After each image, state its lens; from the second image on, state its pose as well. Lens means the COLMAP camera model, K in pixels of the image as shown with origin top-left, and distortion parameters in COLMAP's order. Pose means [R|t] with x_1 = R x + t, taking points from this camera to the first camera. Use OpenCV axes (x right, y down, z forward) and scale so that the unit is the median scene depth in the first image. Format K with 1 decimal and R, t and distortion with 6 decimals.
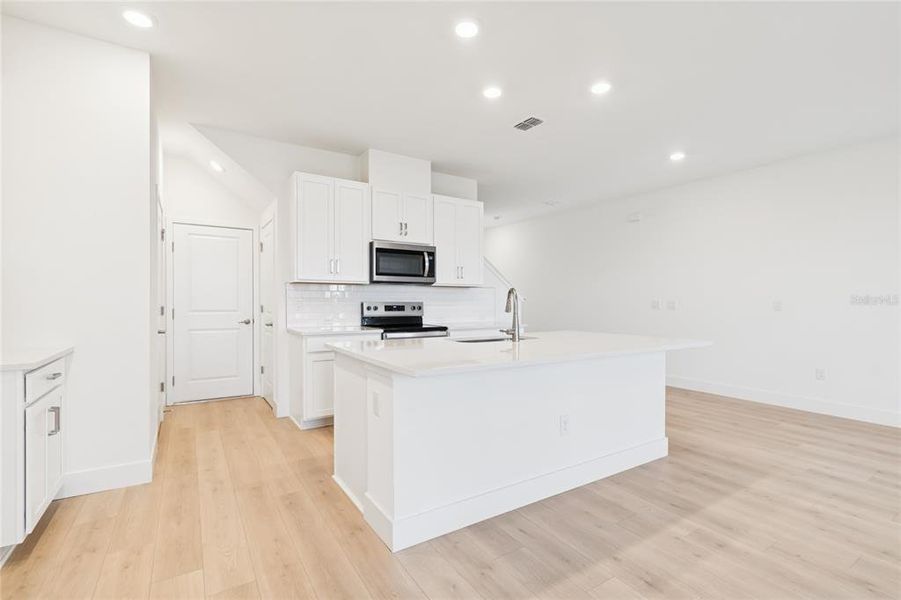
lens RADIAL K [[412.7, 0, 446.6], [0, 412.7, 302.1], [0, 0, 1]] dist [-0.000014, -0.000331]
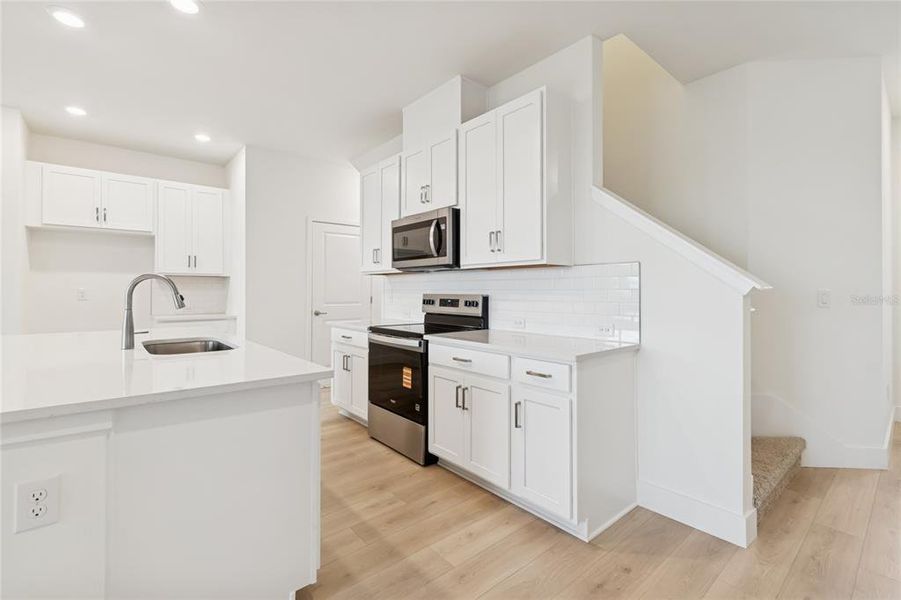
lens RADIAL K [[405.3, 0, 445.9], [0, 405.3, 290.1], [0, 0, 1]] dist [-0.001354, 0.000106]
pose [[0.144848, -0.004462, -0.989444, 0.632225], [-0.004903, 0.999974, -0.005227, -0.004450], [0.989442, 0.005608, 0.144822, 0.967060]]
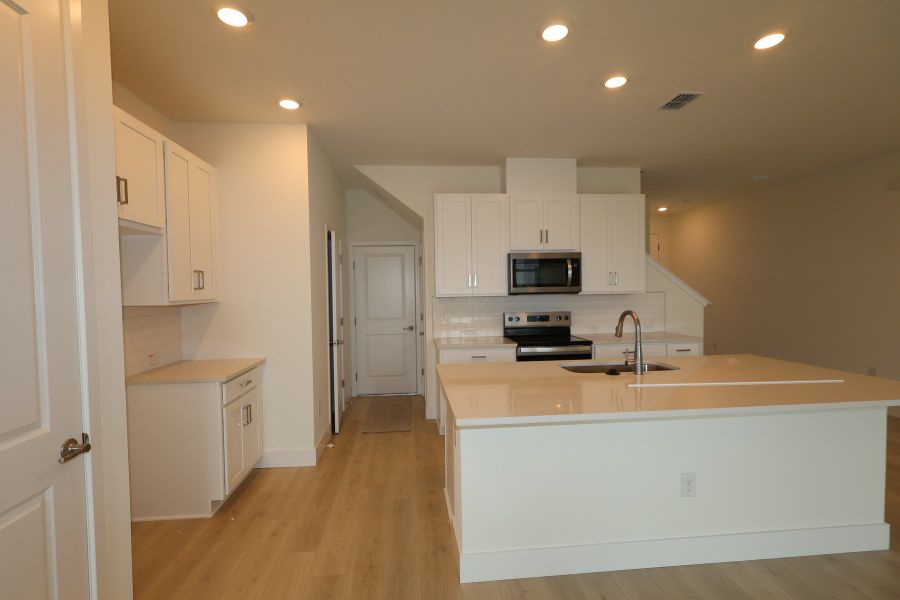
lens RADIAL K [[420.7, 0, 444.1], [0, 420.7, 305.4], [0, 0, 1]] dist [-0.000921, 0.000198]
pose [[0.887713, -0.001816, -0.460393, 0.142247], [0.018565, 0.999320, 0.031856, -0.055784], [0.460023, -0.036826, 0.887143, 0.030119]]
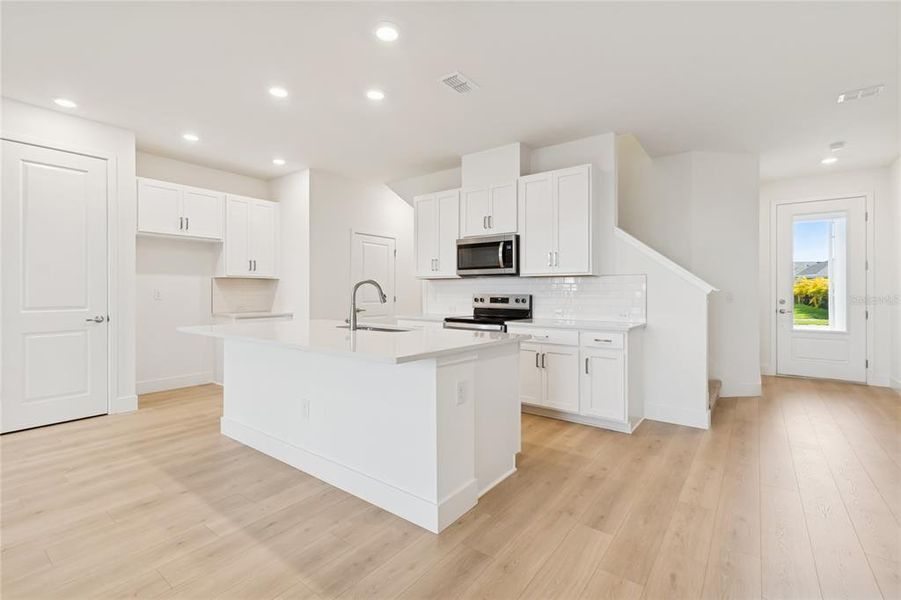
lens RADIAL K [[405.3, 0, 445.9], [0, 405.3, 290.1], [0, 0, 1]] dist [-0.001354, 0.000106]
pose [[0.352056, -0.006216, -0.935958, 0.822340], [-0.005311, 0.999949, -0.008638, -0.001101], [0.935964, 0.008012, 0.352004, 0.573524]]
